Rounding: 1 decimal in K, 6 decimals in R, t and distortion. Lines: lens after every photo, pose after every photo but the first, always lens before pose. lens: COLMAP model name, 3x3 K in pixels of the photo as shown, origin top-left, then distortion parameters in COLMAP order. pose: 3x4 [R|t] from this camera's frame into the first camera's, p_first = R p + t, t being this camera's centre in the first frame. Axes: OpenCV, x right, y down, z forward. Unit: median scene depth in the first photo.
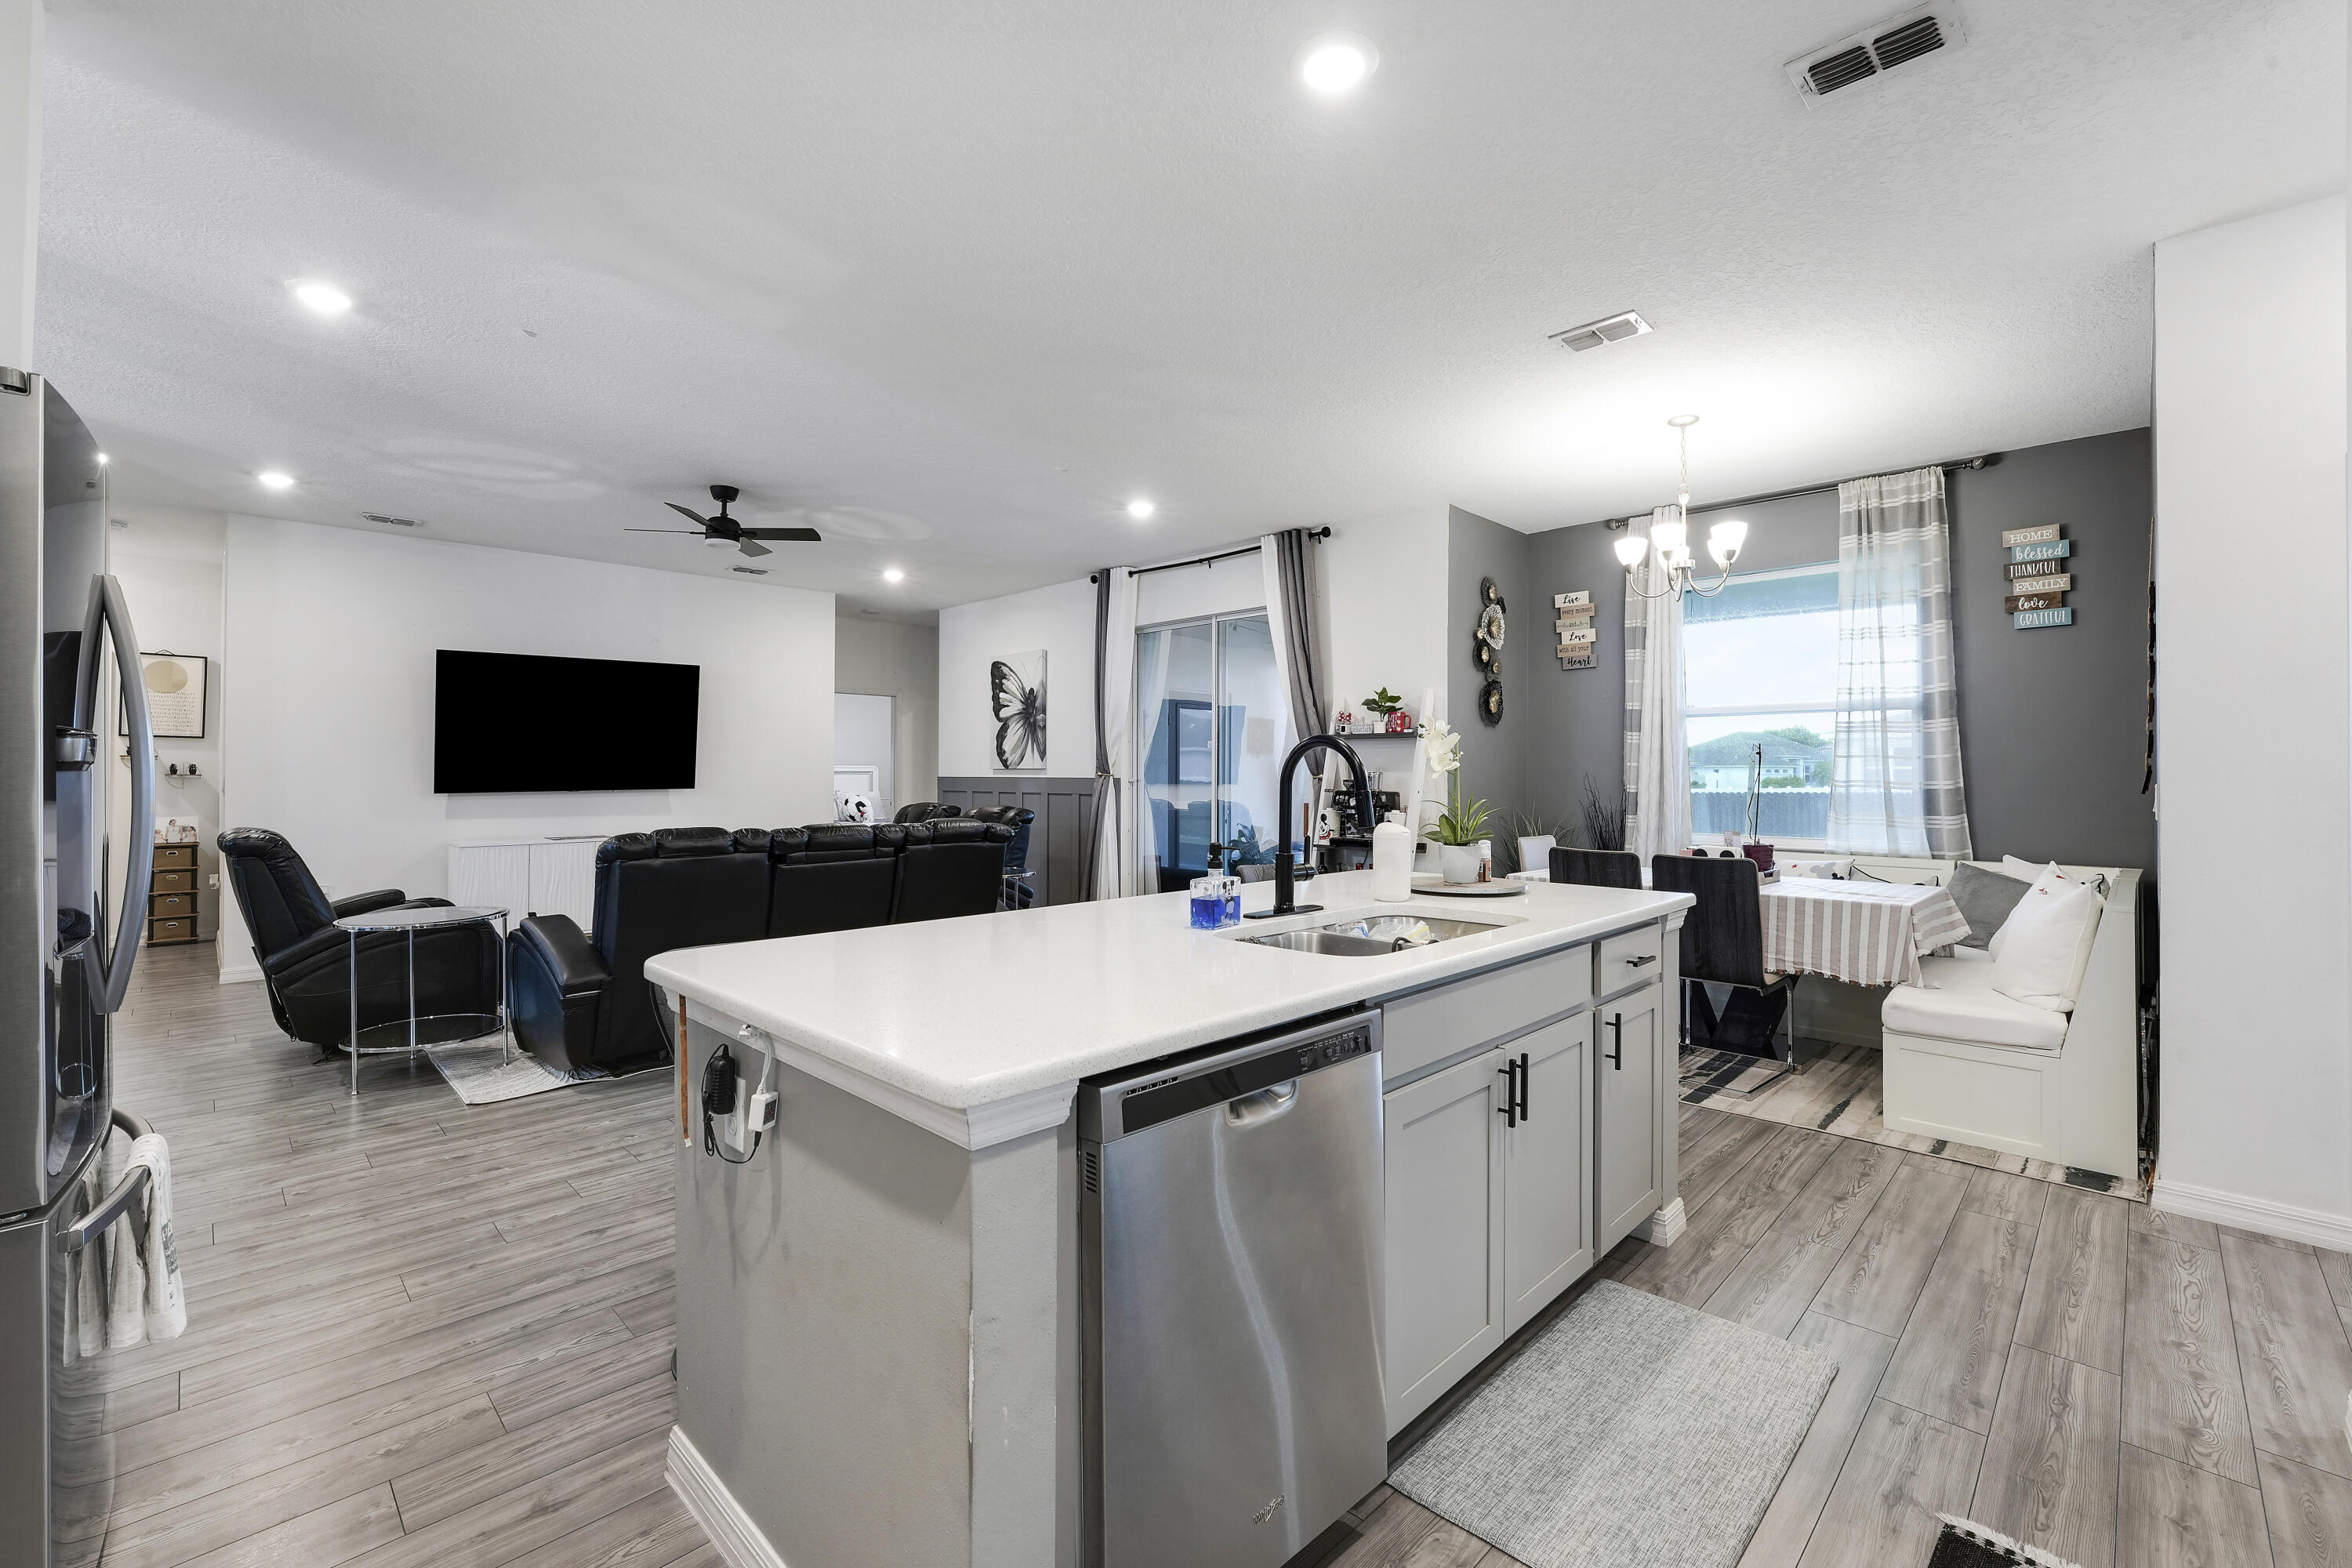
lens RADIAL K [[990.1, 0, 1176.0], [0, 990.1, 784.0], [0, 0, 1]] dist [-0.000664, 0.000028]
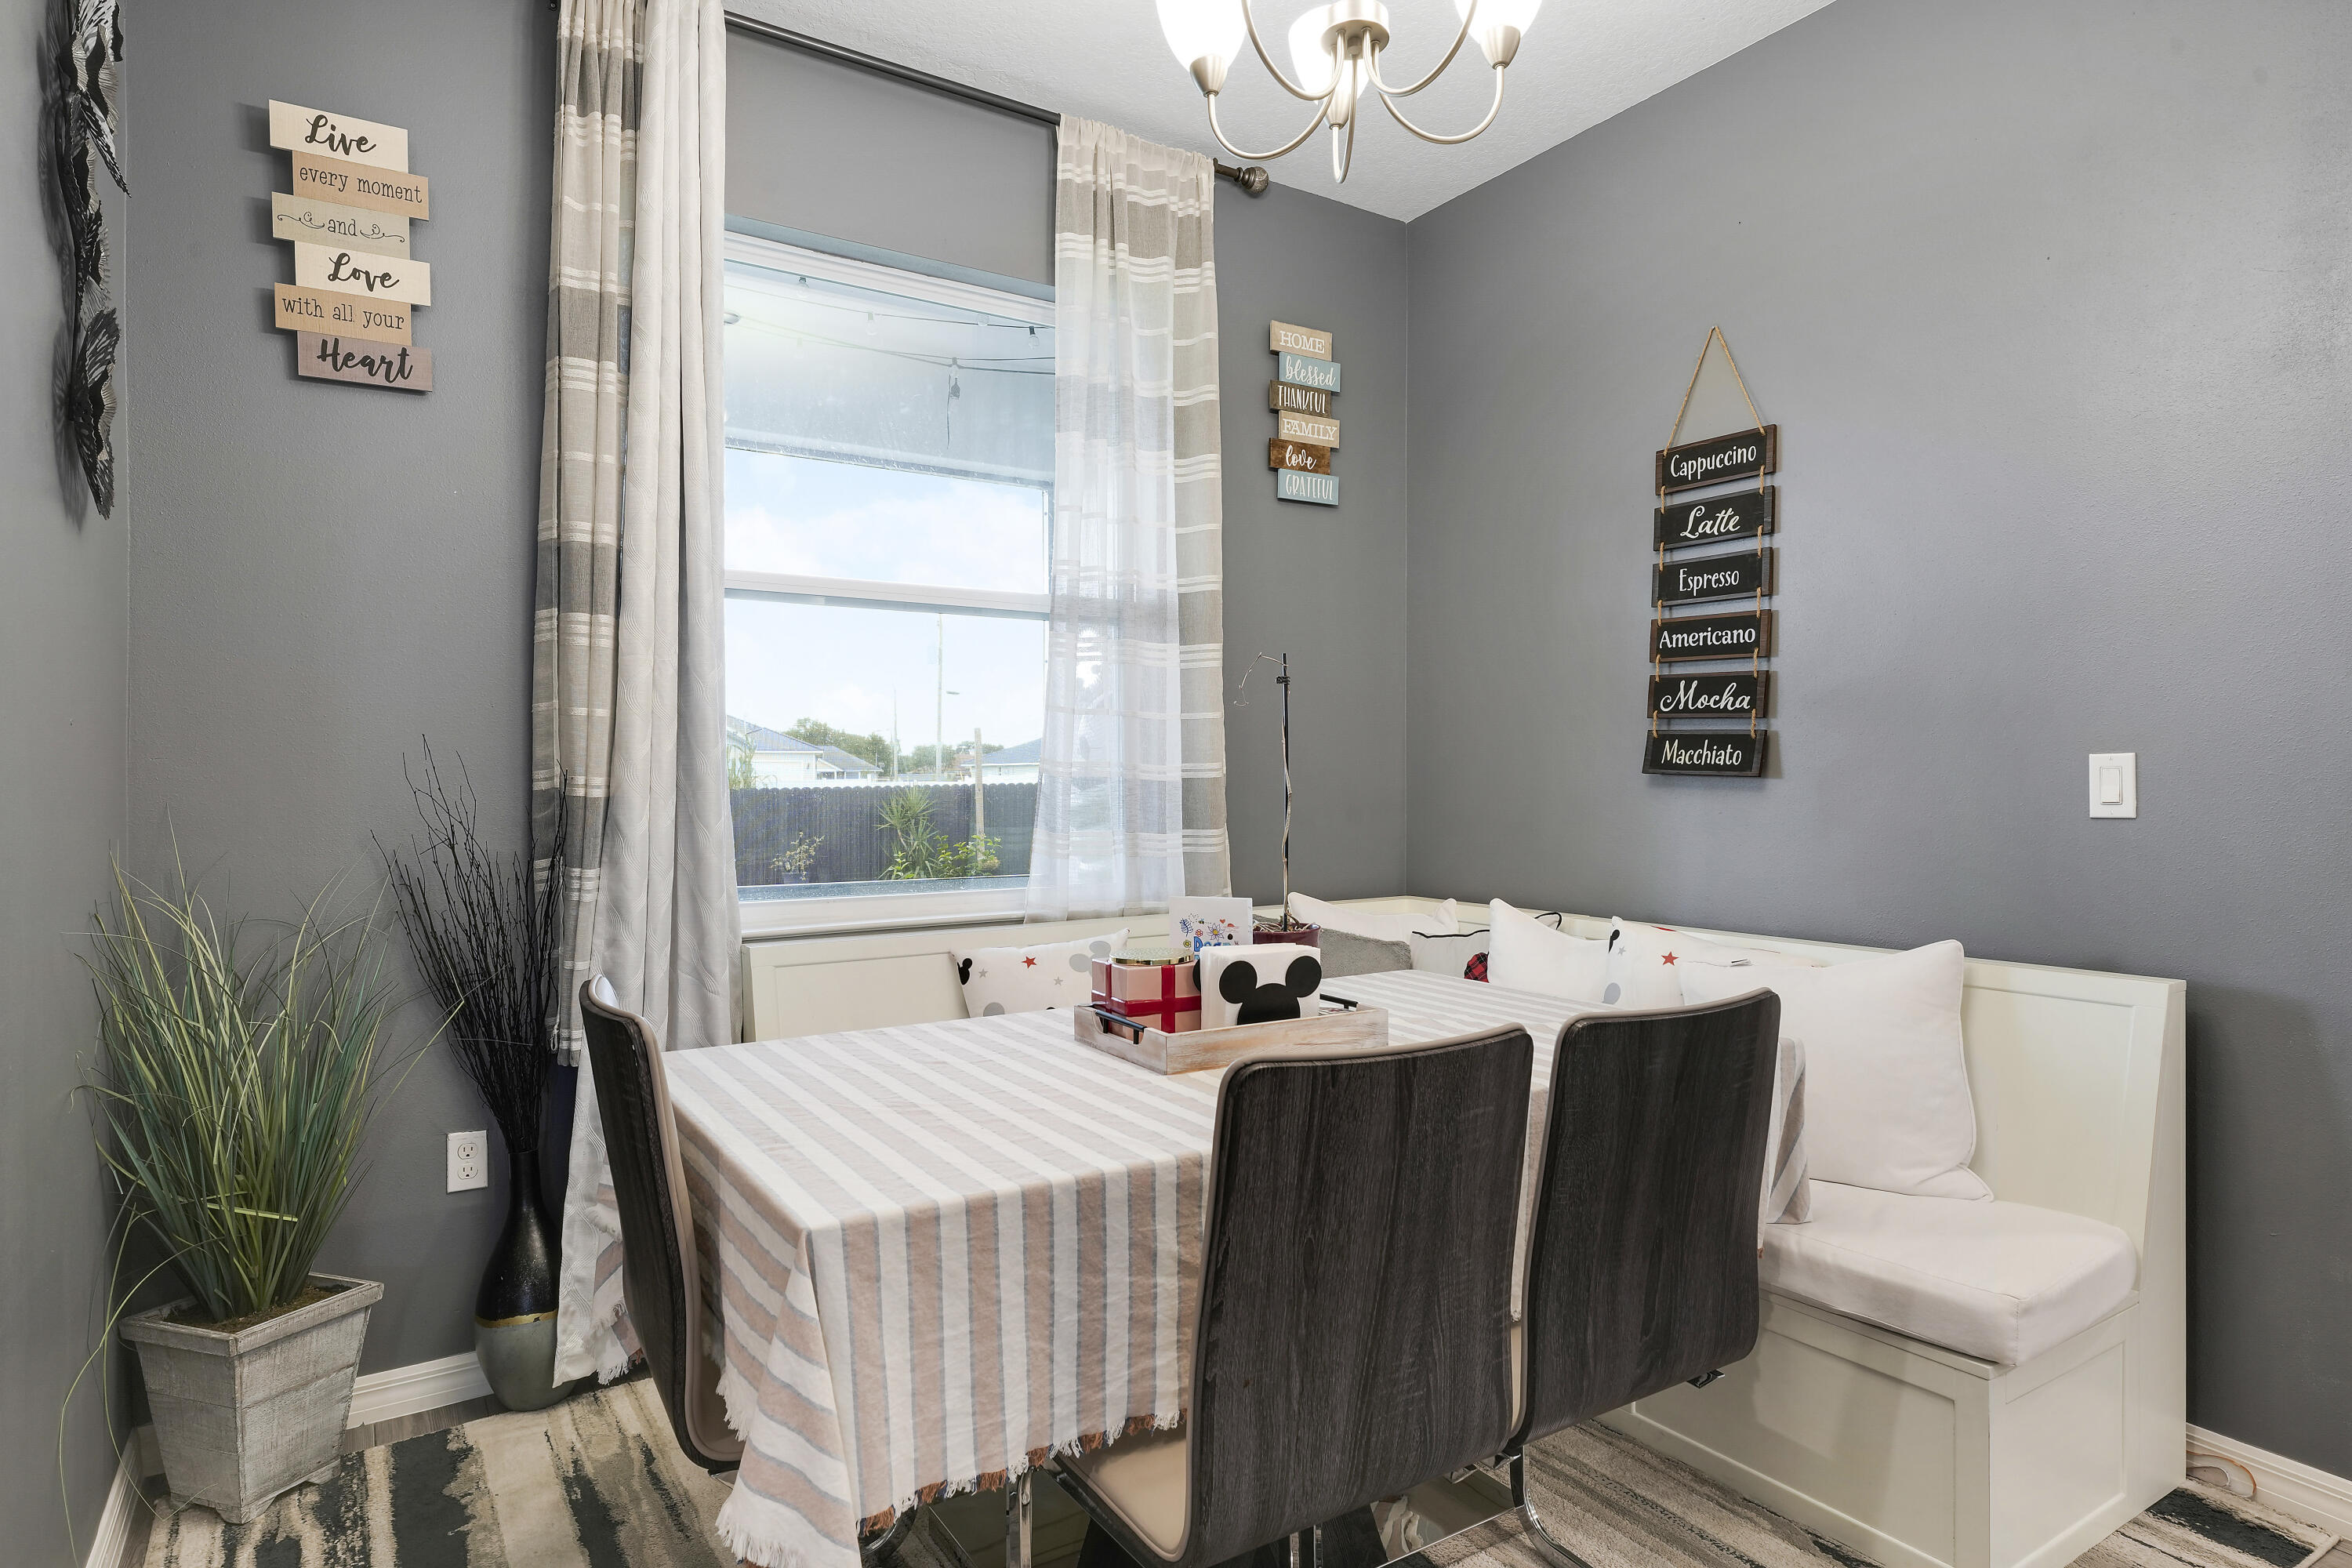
lens RADIAL K [[1275.9, 0, 1176.0], [0, 1275.9, 784.0], [0, 0, 1]] dist [0.001511, 0.000053]
pose [[0.207474, -0.010391, 0.978185, 0.105969], [0.009553, 0.999917, 0.008596, 0.002383], [-0.978194, 0.007561, 0.207556, 0.876430]]
